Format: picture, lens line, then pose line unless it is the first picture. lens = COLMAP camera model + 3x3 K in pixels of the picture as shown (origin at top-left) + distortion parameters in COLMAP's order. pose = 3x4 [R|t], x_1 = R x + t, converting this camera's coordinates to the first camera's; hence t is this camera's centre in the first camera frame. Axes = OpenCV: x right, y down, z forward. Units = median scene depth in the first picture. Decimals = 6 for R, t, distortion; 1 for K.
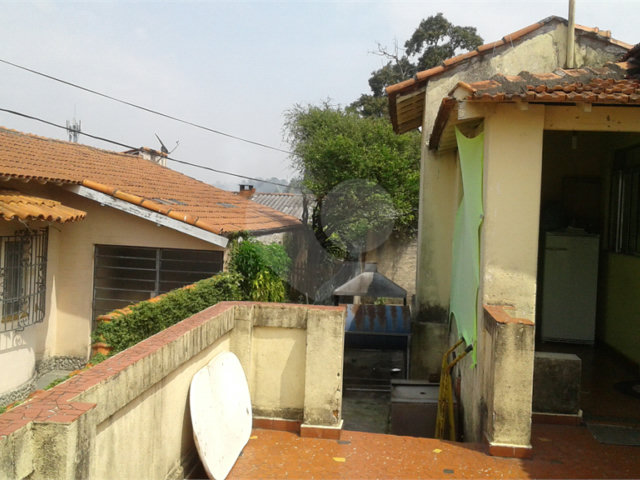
lens RADIAL K [[826.2, 0, 324.5], [0, 826.2, 238.0], [0, 0, 1]] dist [0.037112, 0.000000]
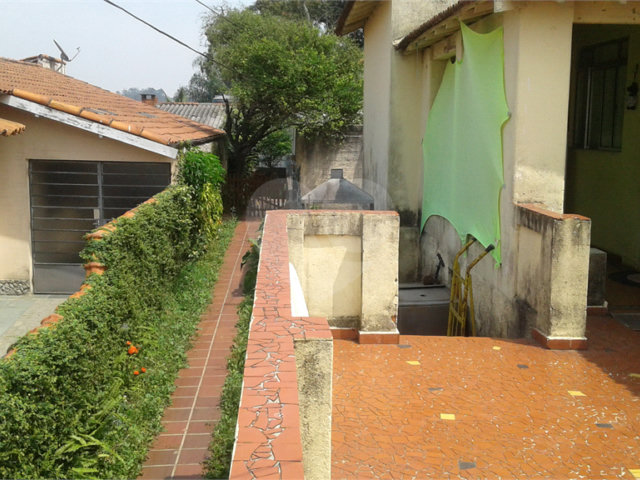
lens RADIAL K [[826.2, 0, 318.7], [0, 826.2, 246.0], [0, 0, 1]] dist [0.037112, 0.000000]
pose [[0.986880, -0.048715, 0.153931, -0.161782], [0.030395, 0.992405, 0.119199, 0.004097], [-0.158569, -0.112956, 0.980865, 0.040739]]
